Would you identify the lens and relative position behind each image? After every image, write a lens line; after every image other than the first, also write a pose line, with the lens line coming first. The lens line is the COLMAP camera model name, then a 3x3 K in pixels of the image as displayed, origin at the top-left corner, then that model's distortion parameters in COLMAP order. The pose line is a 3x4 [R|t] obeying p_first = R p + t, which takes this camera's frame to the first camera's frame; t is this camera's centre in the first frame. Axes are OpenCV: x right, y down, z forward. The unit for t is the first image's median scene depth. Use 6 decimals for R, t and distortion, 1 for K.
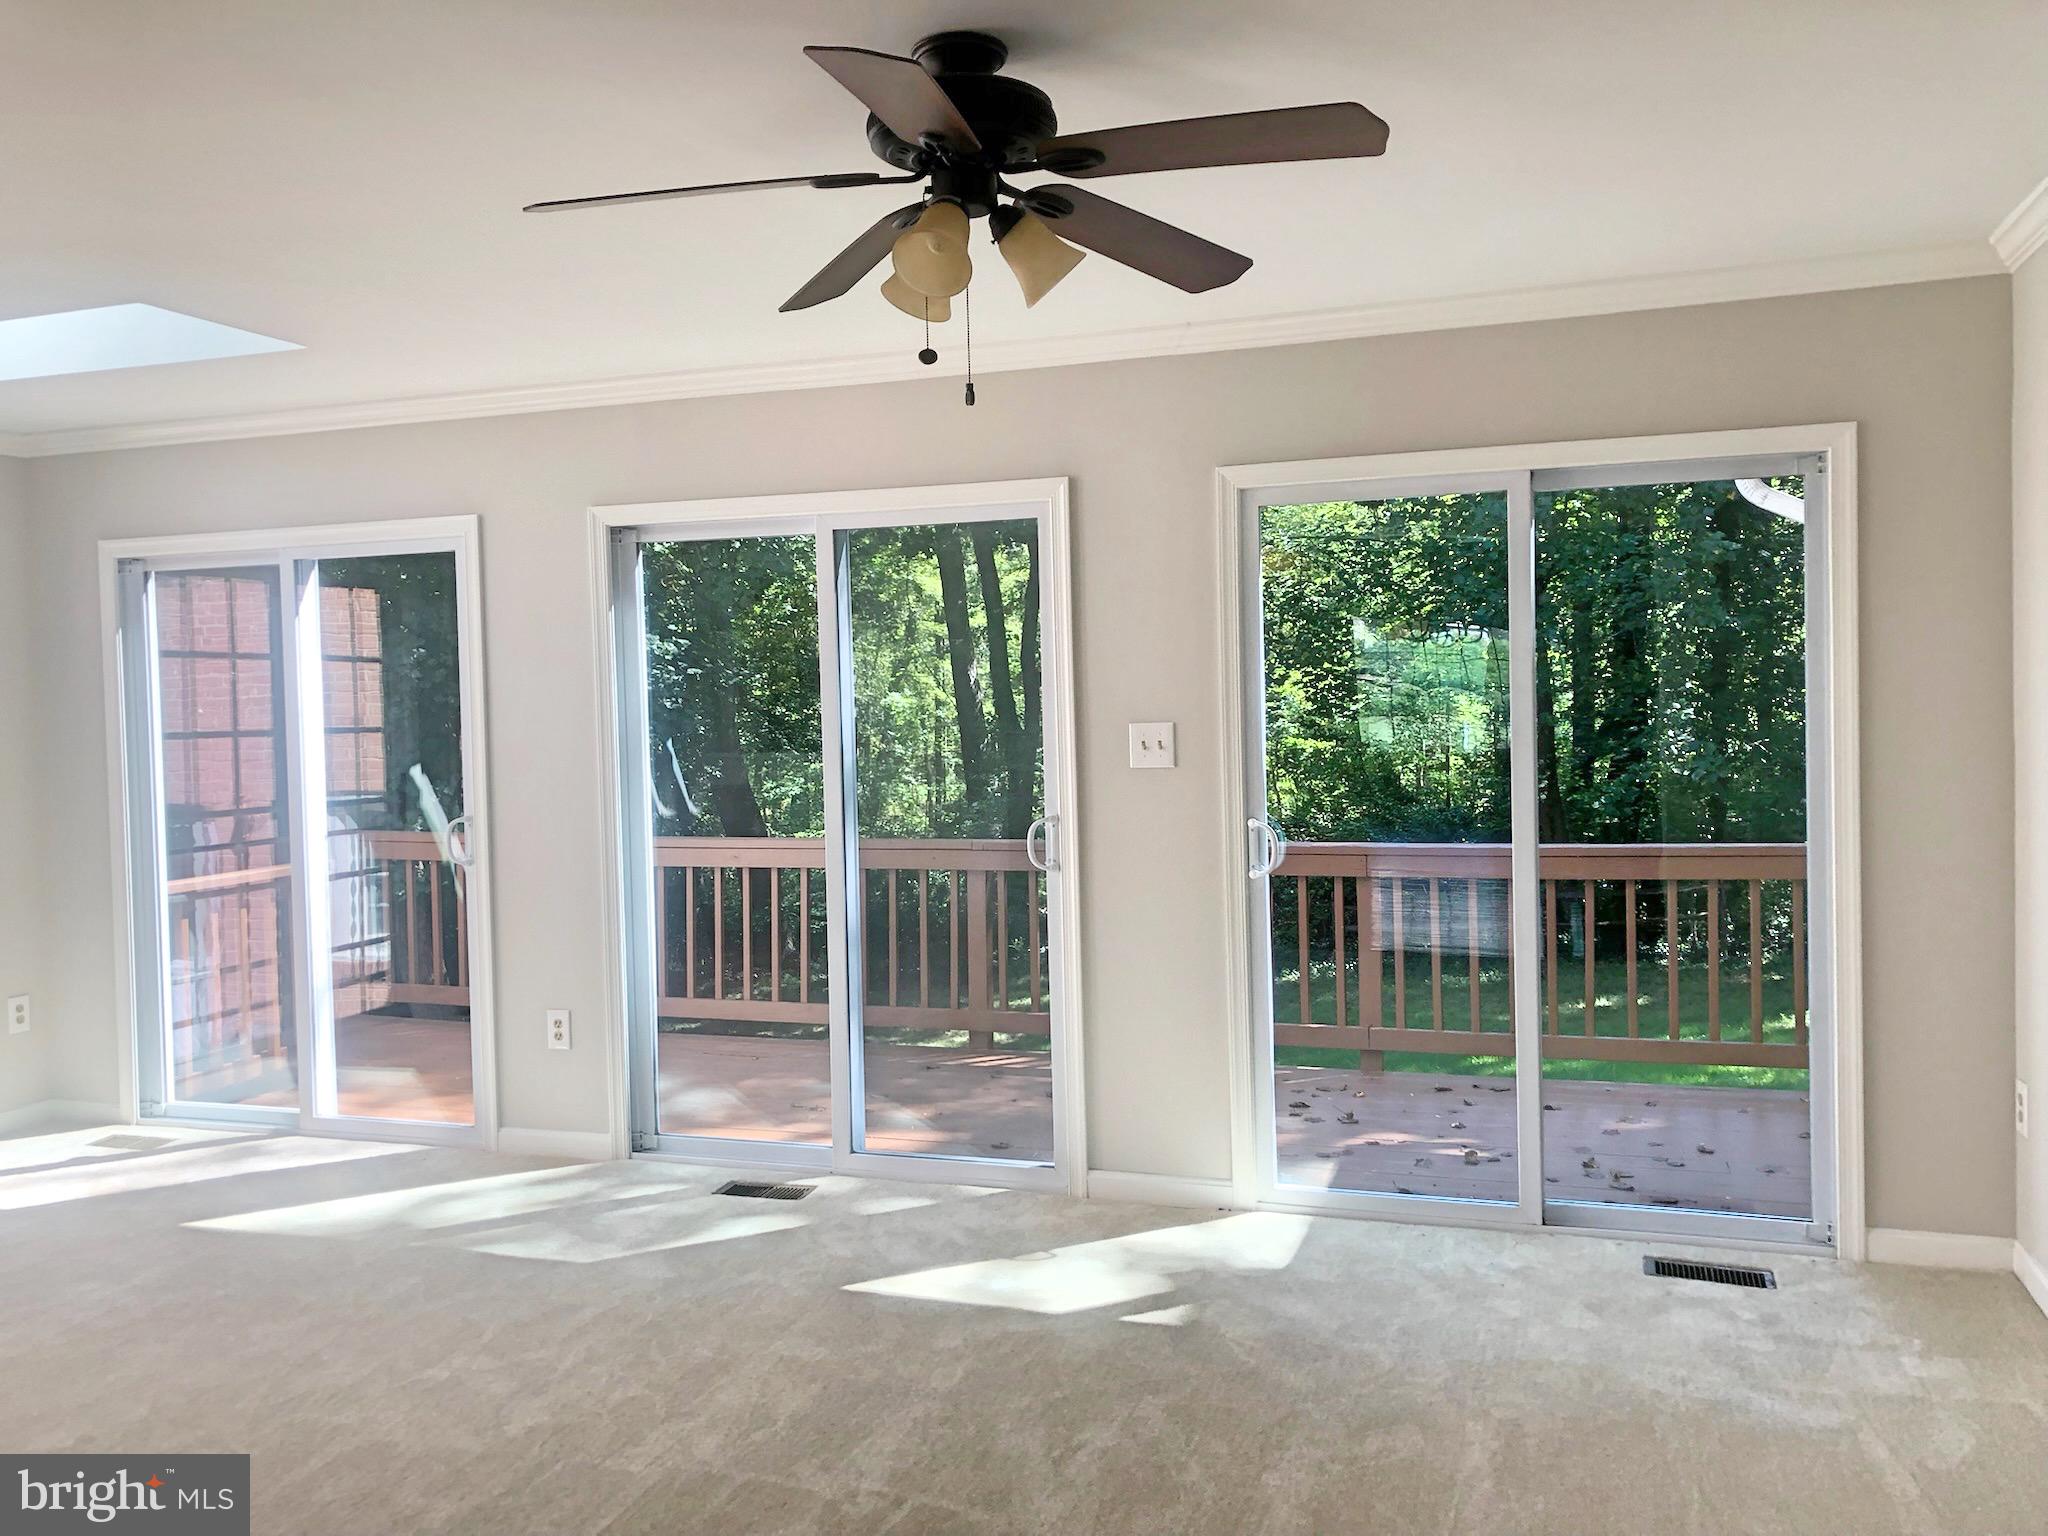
lens RADIAL K [[1678.3, 0, 1024.0], [0, 1678.3, 768.0], [0, 0, 1]] dist [0.028188, -0.006891]
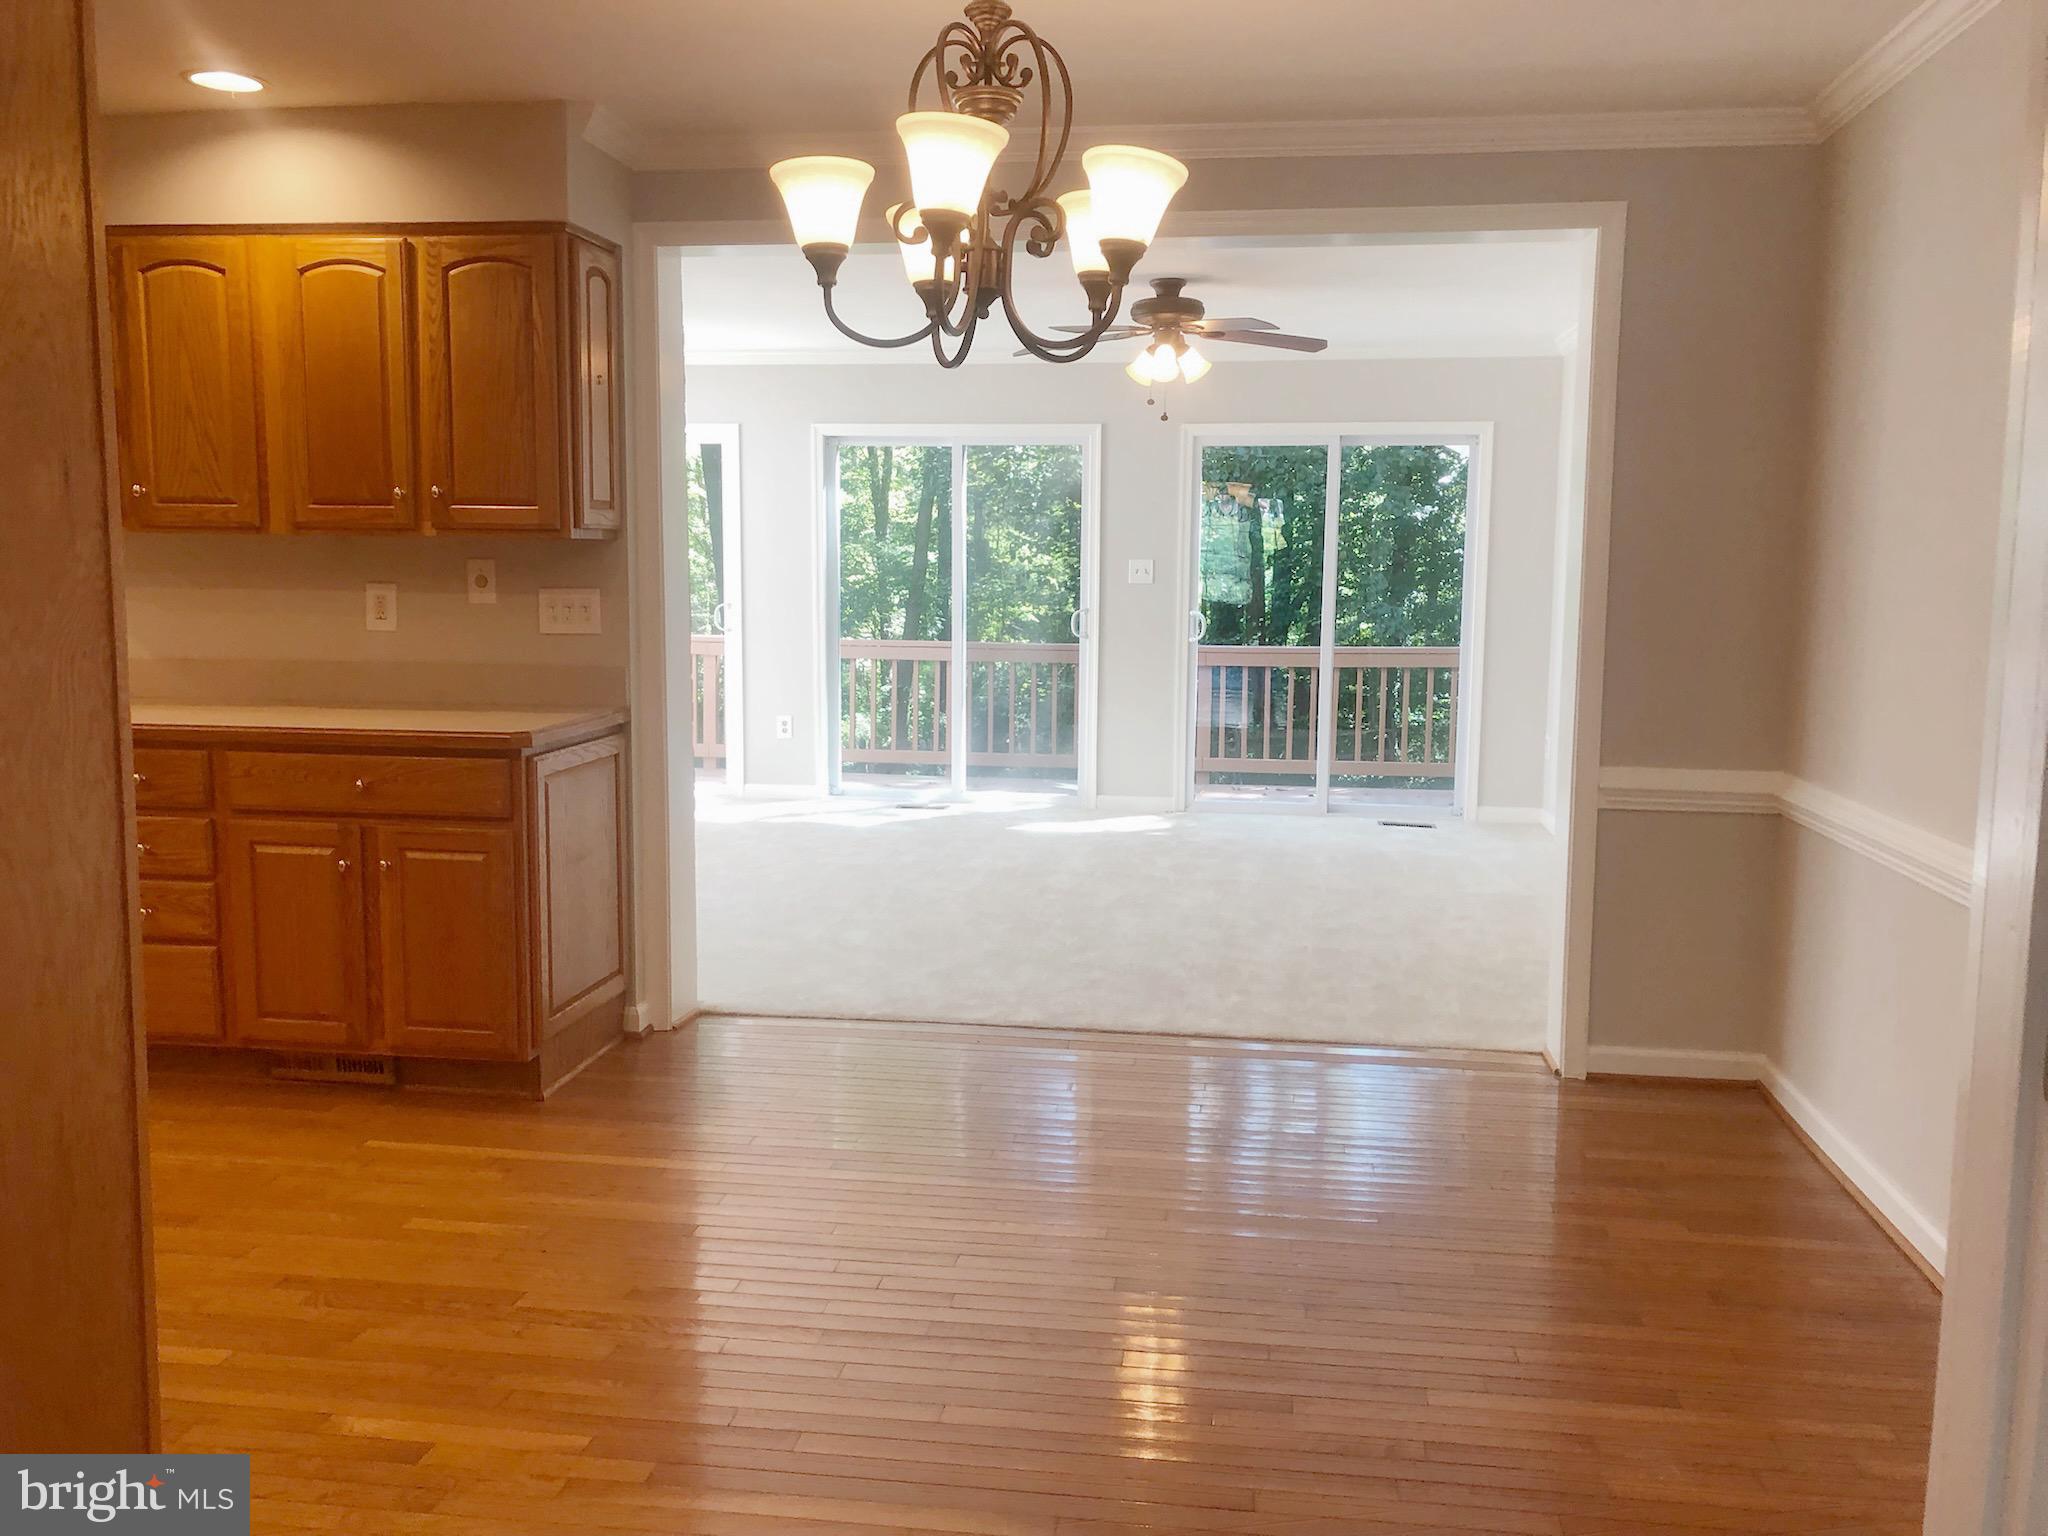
lens RADIAL K [[1678.3, 0, 1024.0], [0, 1678.3, 768.0], [0, 0, 1]] dist [0.028188, -0.006891]
pose [[0.983508, 0.010039, 0.180585, -0.382042], [-0.024043, 0.996854, 0.075528, 0.067015], [-0.179259, -0.078624, 0.980655, -0.829840]]
